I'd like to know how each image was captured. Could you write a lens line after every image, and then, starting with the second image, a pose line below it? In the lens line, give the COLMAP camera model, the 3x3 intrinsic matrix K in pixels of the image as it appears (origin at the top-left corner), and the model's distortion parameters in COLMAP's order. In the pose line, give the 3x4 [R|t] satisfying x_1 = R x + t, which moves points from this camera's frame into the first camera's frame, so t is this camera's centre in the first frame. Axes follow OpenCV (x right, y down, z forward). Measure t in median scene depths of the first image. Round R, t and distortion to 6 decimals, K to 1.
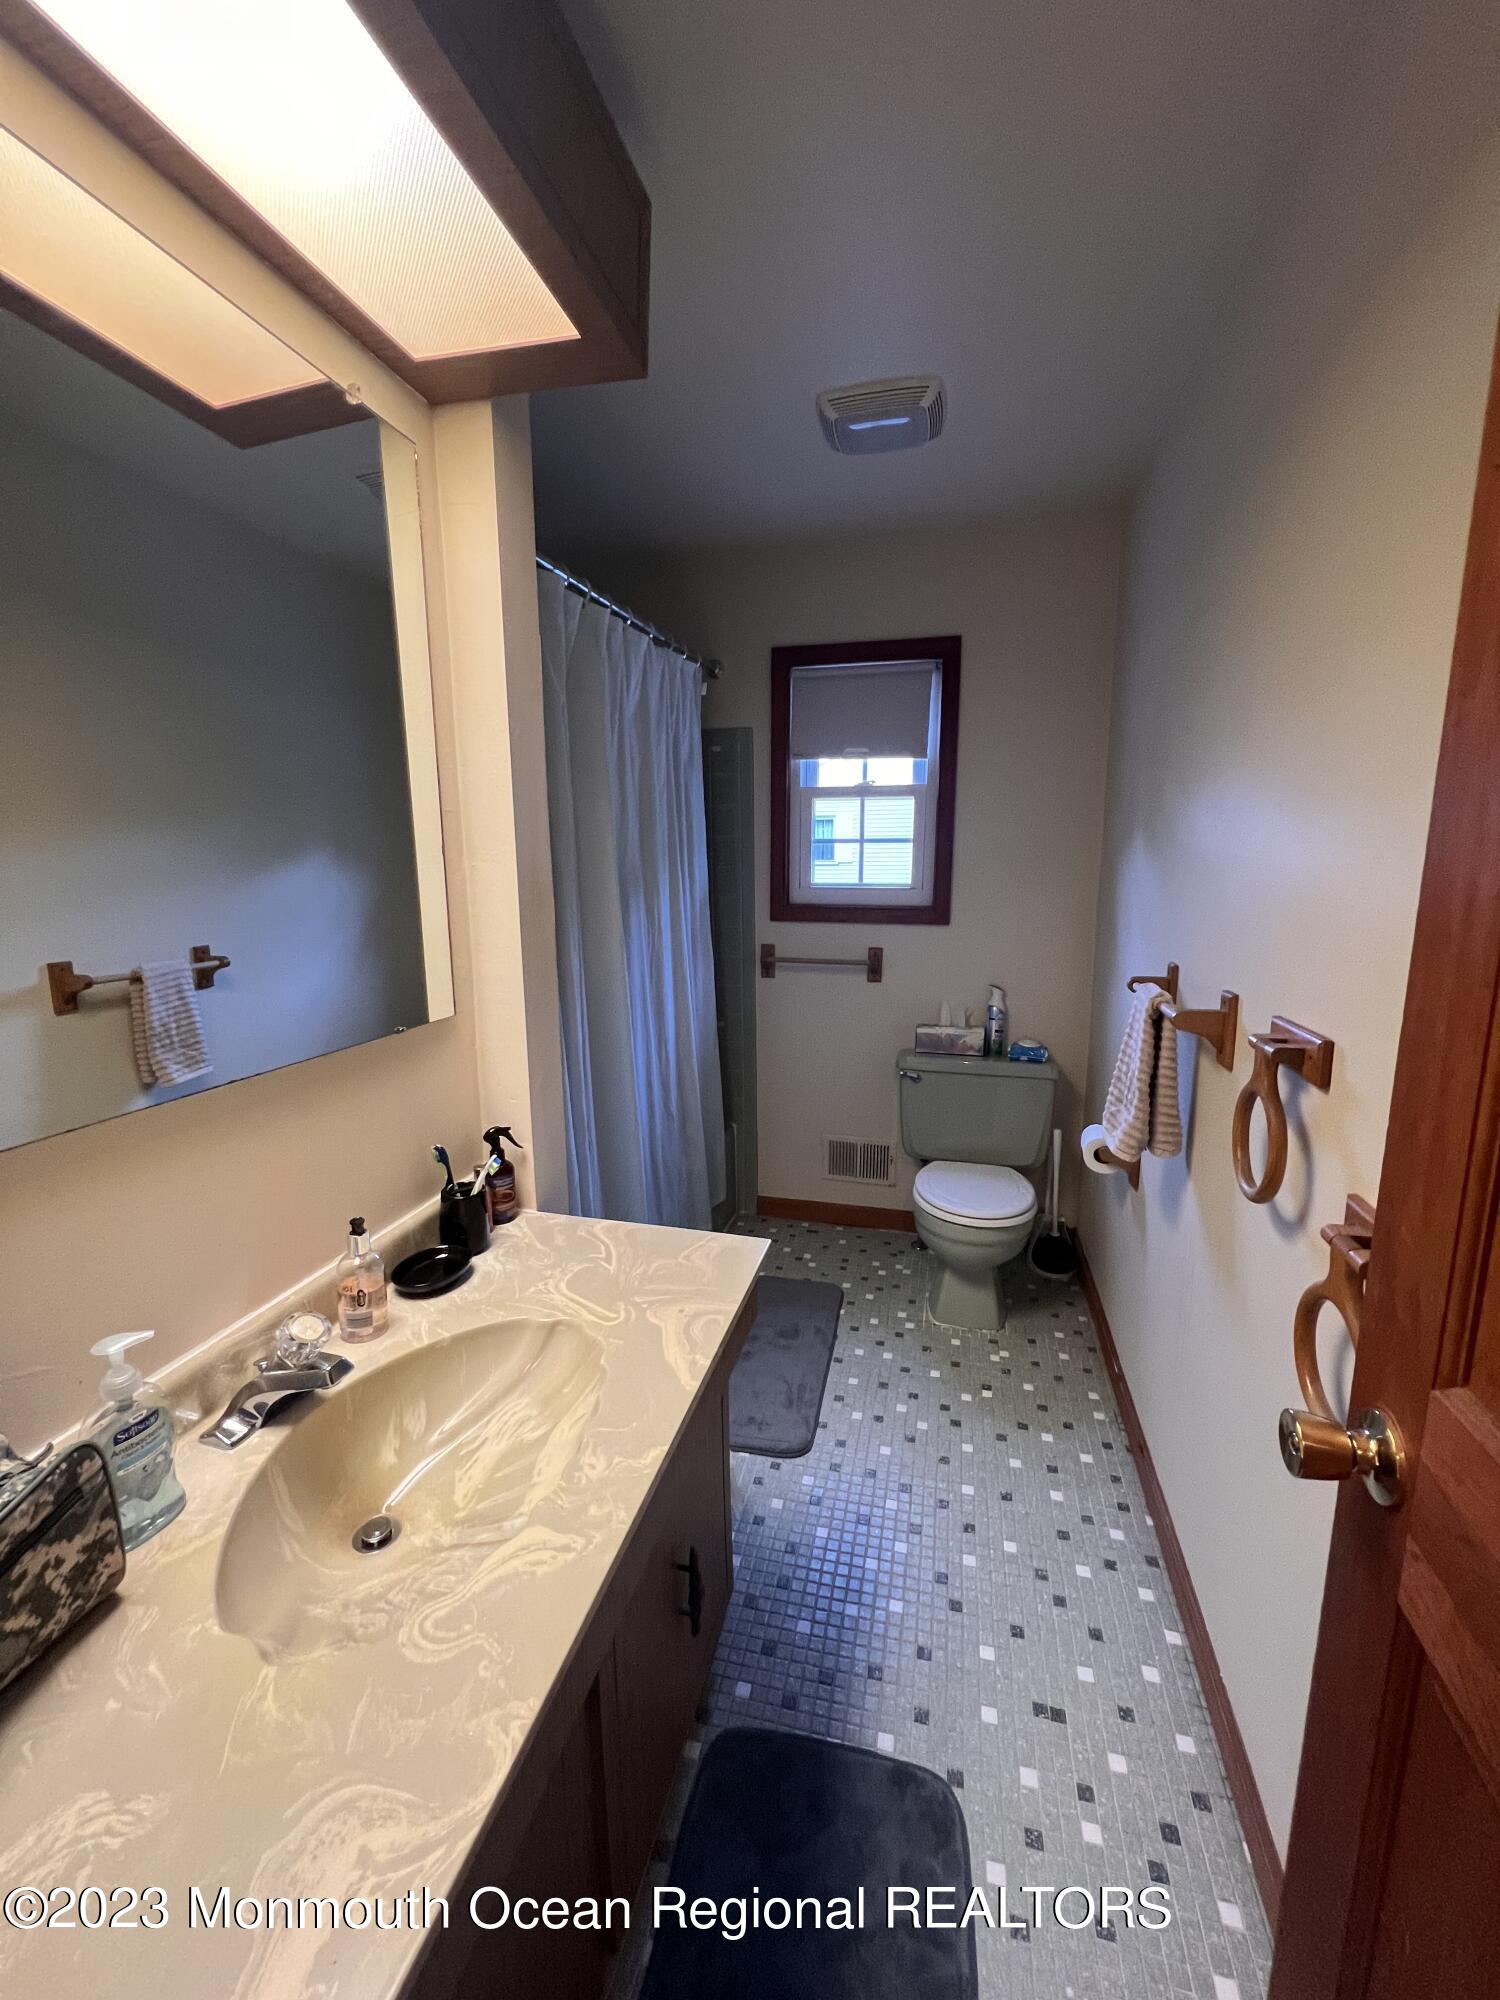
lens RADIAL K [[797.5, 0, 751.8], [0, 797.5, 1004.1], [0, 0, 1]] dist [0.002622, 0.000444]
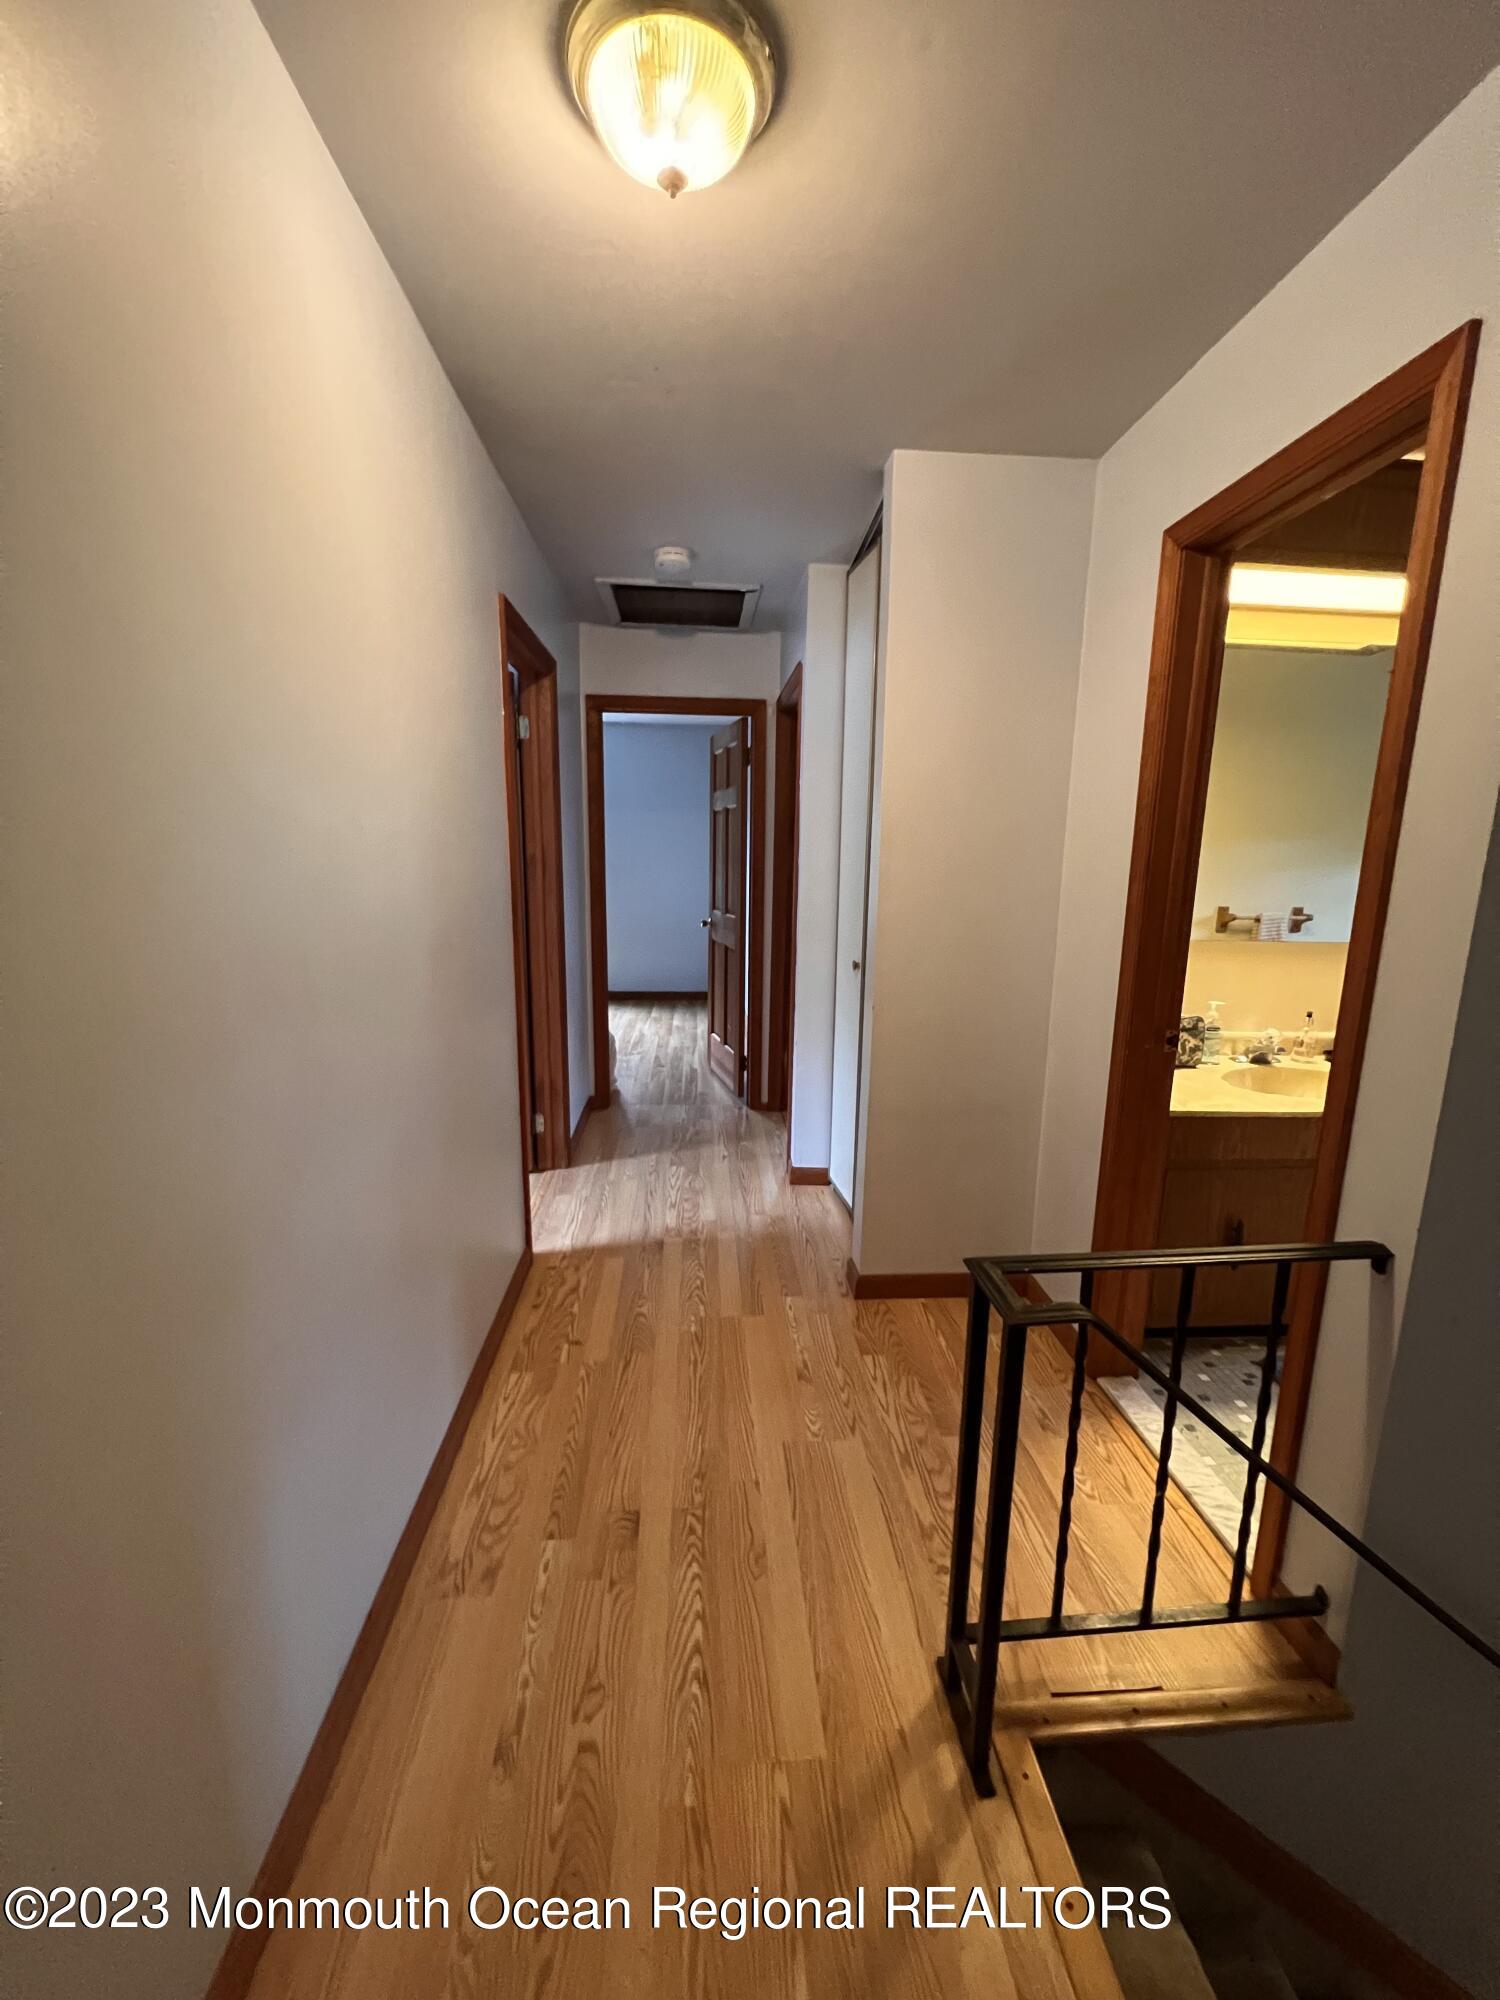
lens RADIAL K [[797.5, 0, 750.0], [0, 797.5, 1001.4], [0, 0, 1]] dist [0.002622, 0.000444]
pose [[0.319562, 0.185318, -0.929267, 0.593004], [-0.182459, 0.974371, 0.131567, 0.122395], [0.929833, 0.127509, 0.345185, -0.689561]]
